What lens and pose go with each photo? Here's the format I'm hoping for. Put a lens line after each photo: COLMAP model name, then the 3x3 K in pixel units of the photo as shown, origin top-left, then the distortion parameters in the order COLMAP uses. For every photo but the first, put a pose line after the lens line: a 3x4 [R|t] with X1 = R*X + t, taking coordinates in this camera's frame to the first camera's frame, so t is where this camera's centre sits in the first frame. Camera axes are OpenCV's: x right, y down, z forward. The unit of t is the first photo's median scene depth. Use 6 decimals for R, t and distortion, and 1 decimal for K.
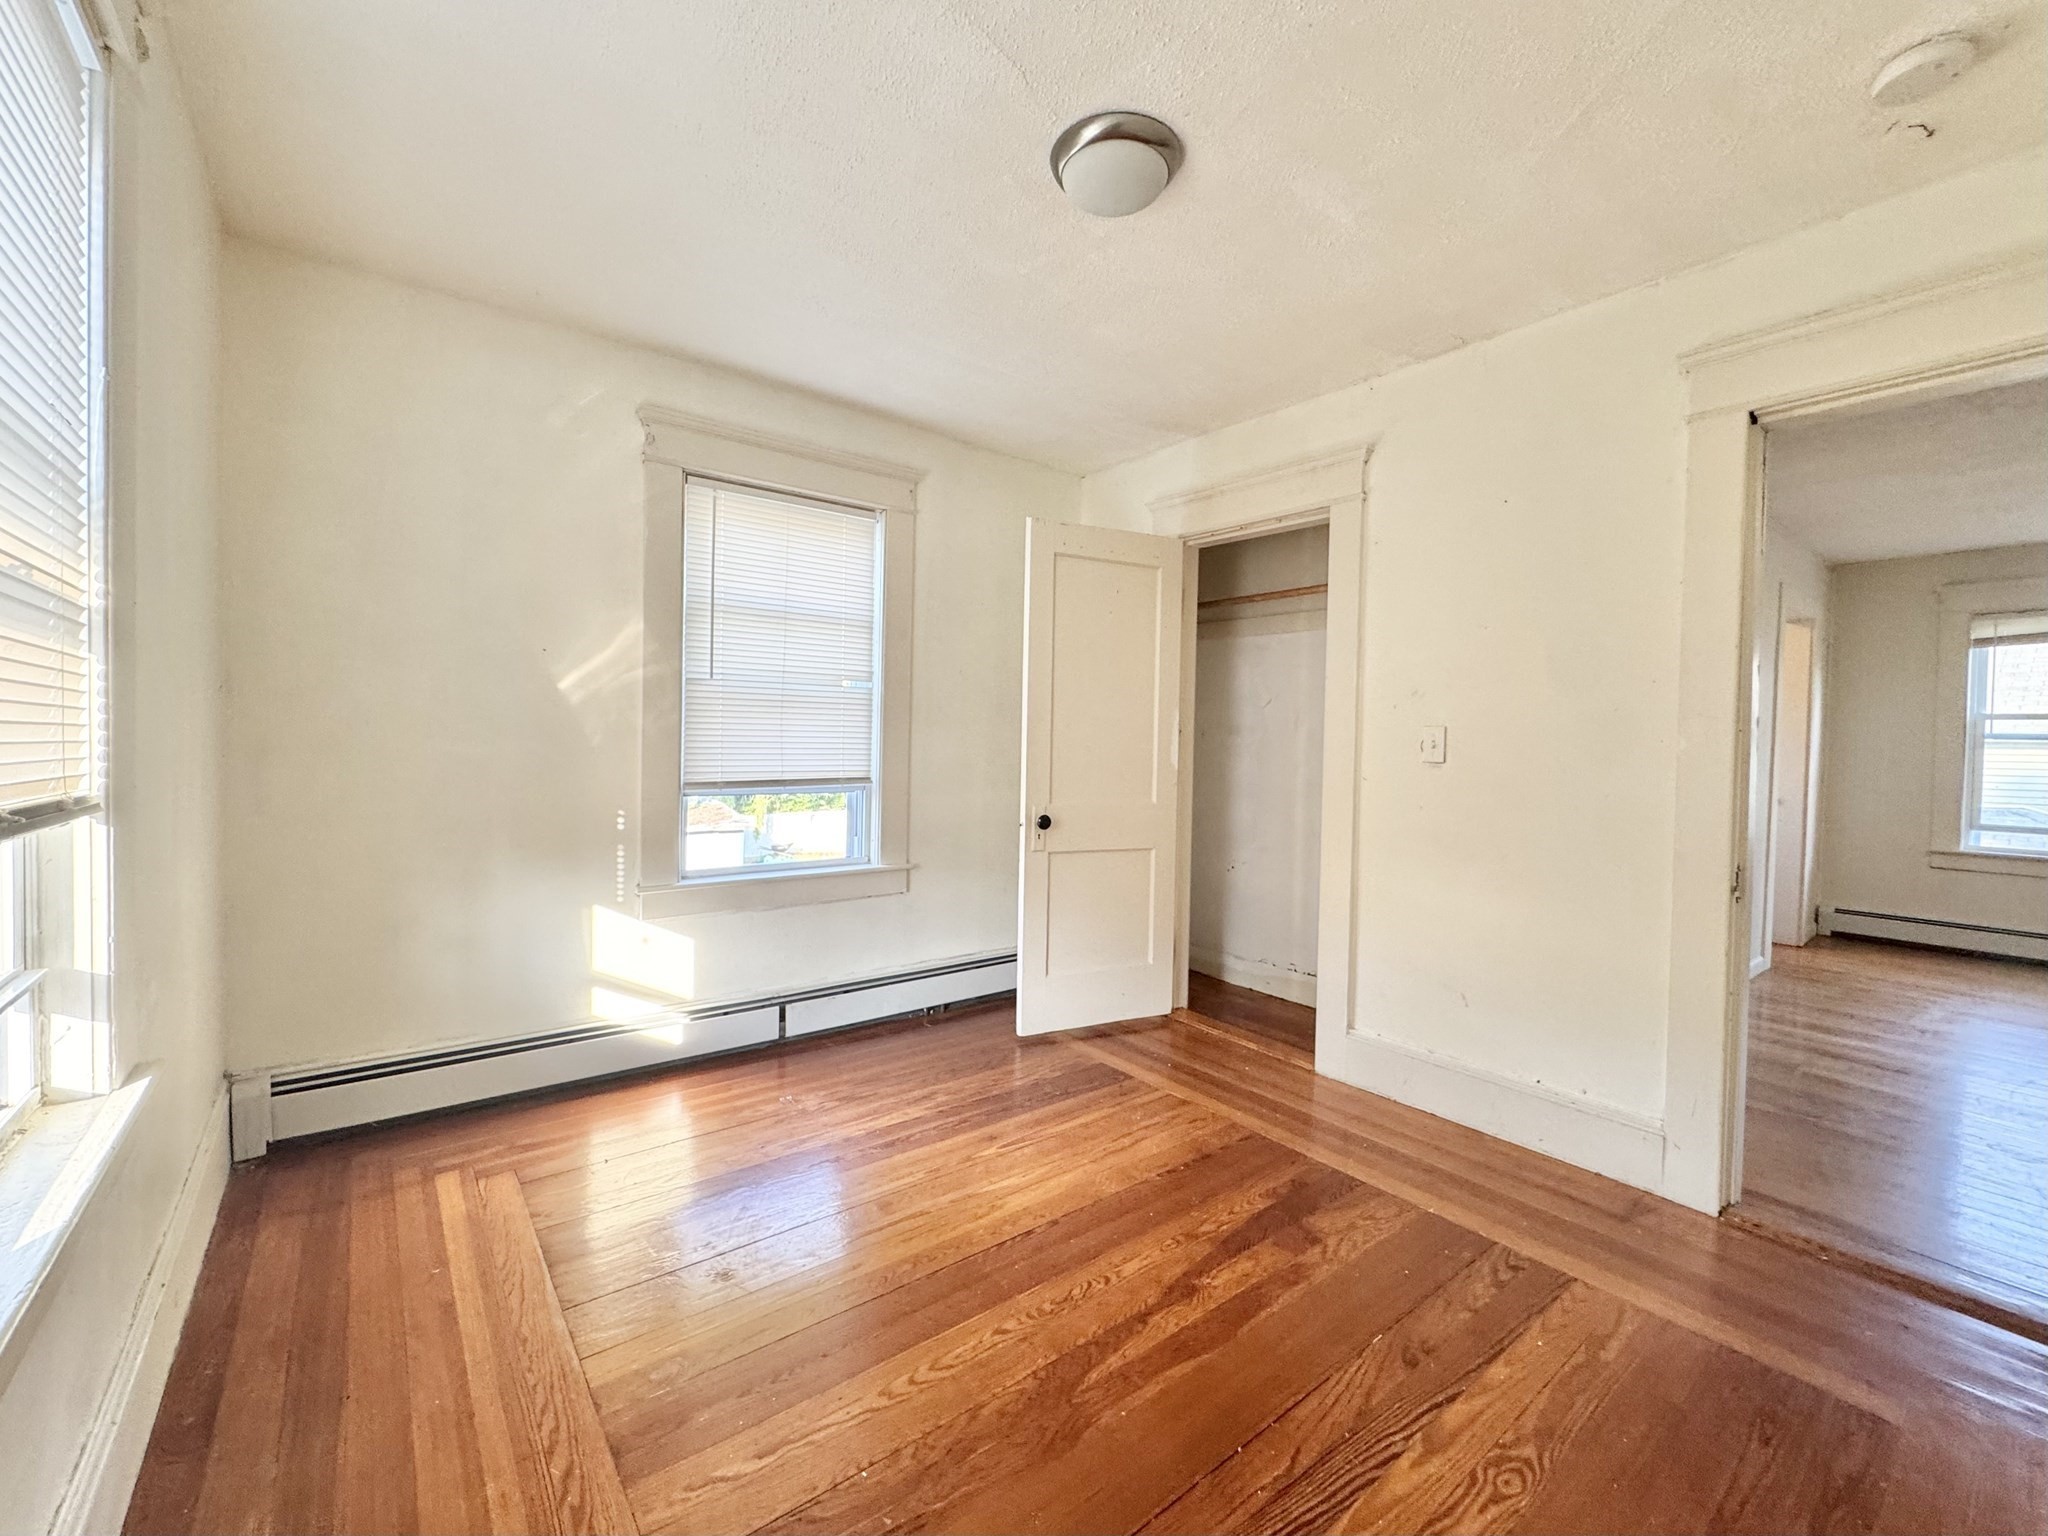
lens RADIAL K [[840.9, 0, 1032.6], [0, 840.9, 762.4], [0, 0, 1]] dist [-0.000475, 0.000020]
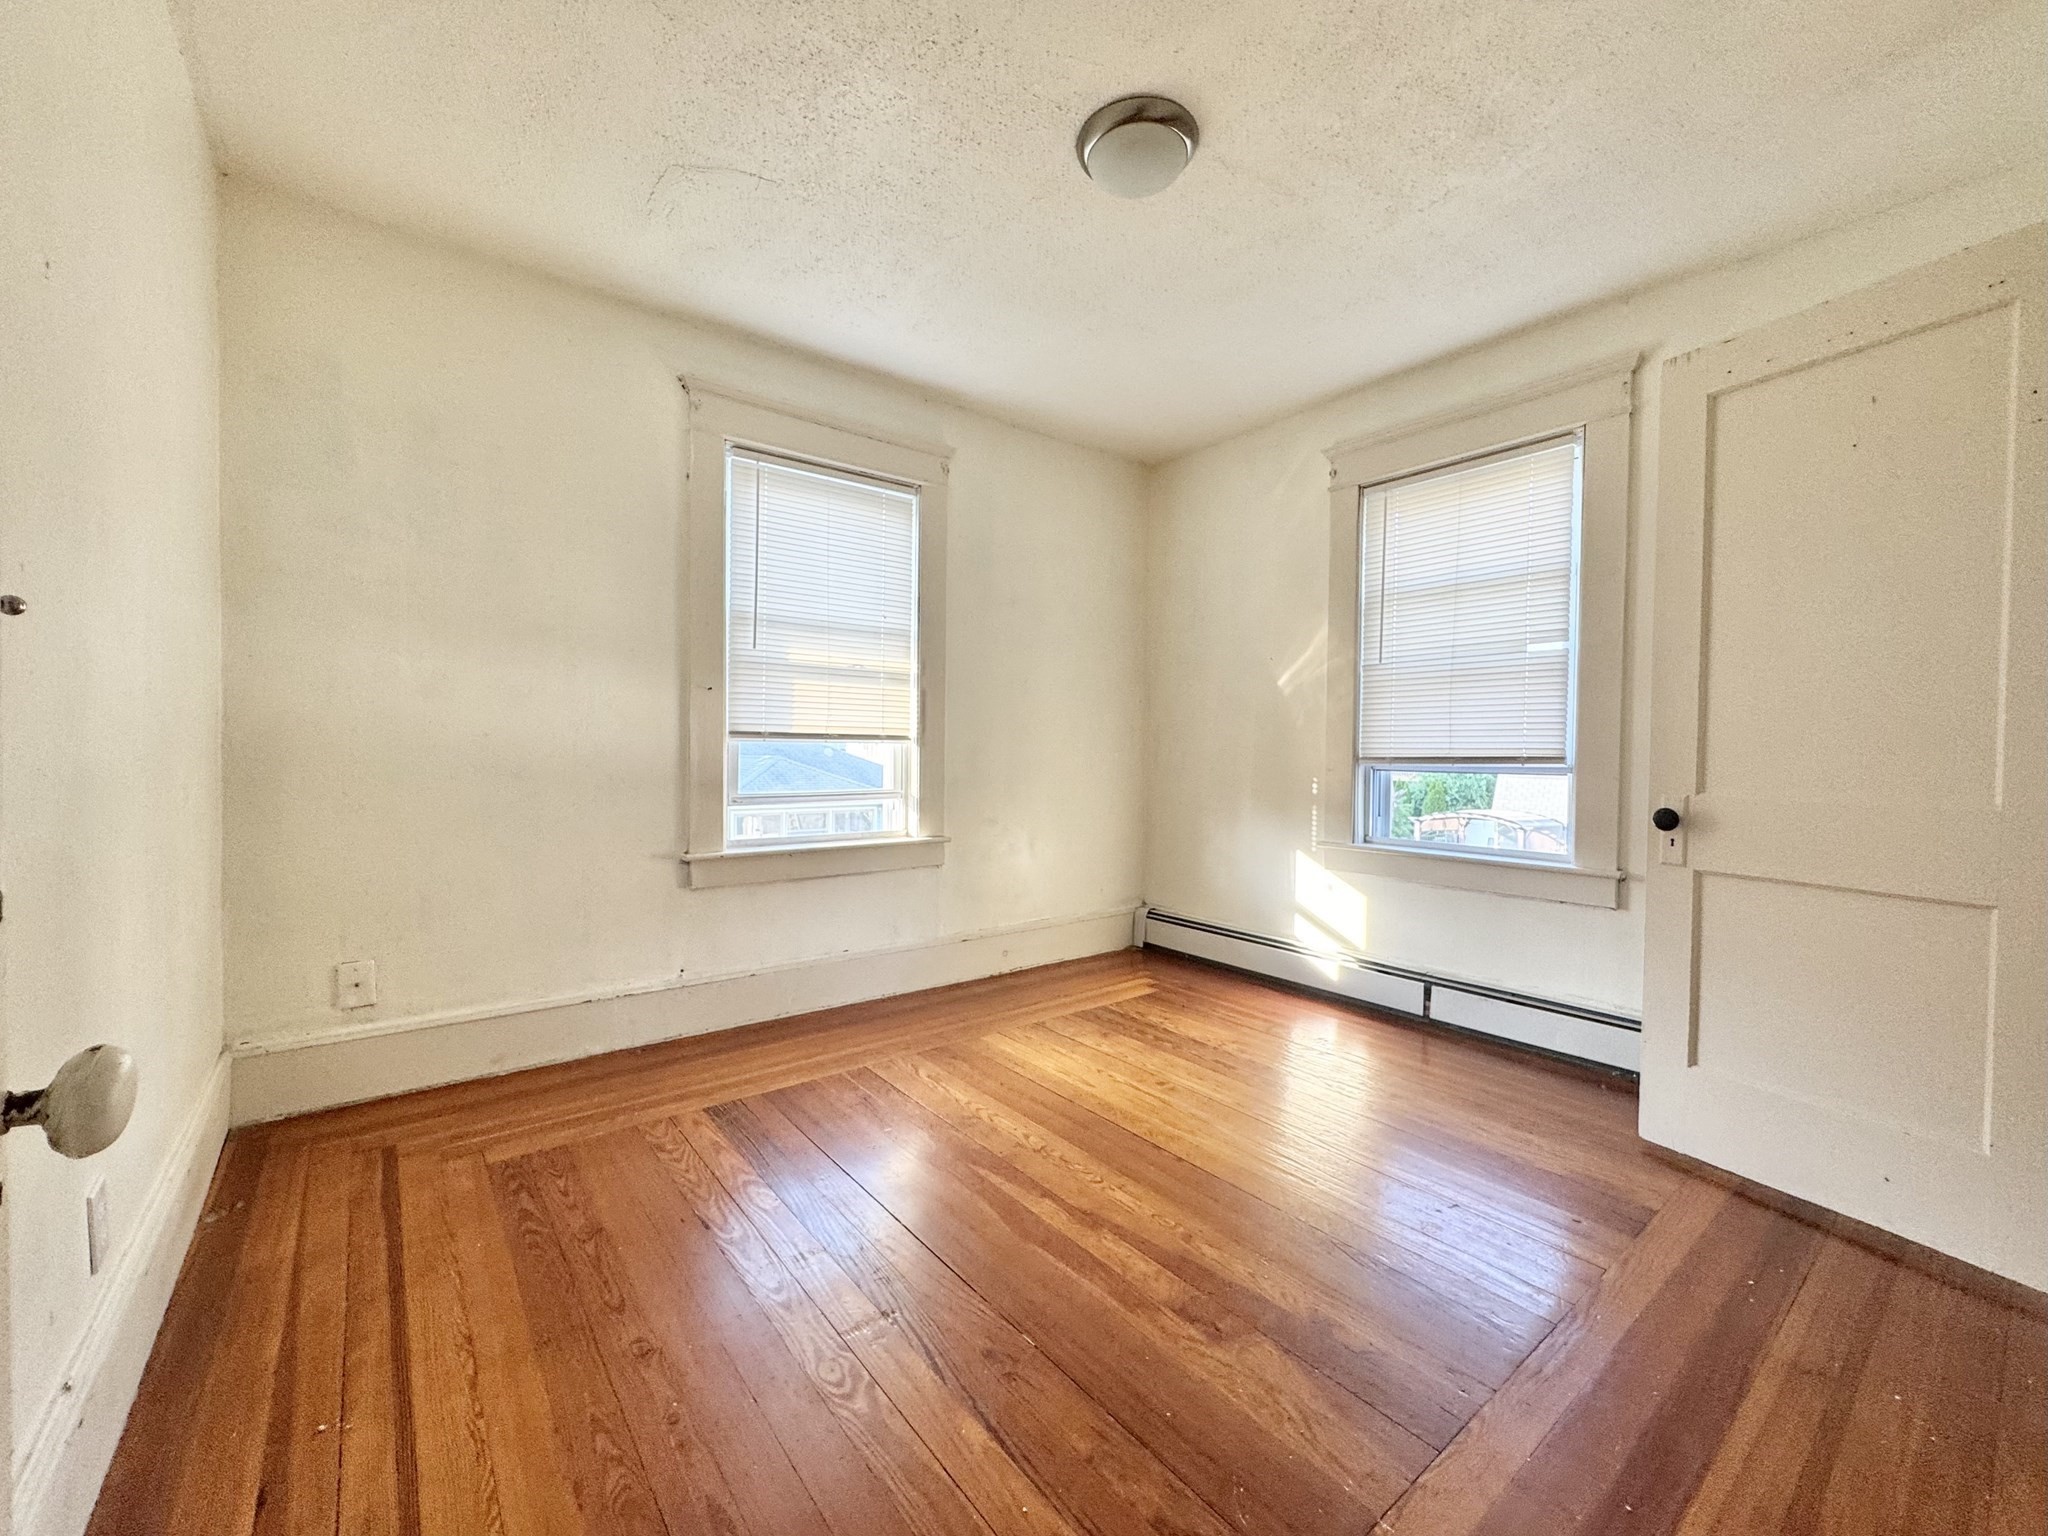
lens RADIAL K [[840.9, 0, 1032.6], [0, 840.9, 762.4], [0, 0, 1]] dist [-0.000475, 0.000020]
pose [[-0.009255, -0.003278, -0.999952, 0.747192], [-0.031933, 0.999486, -0.002981, 0.049617], [0.999447, 0.031904, -0.009355, 0.575587]]
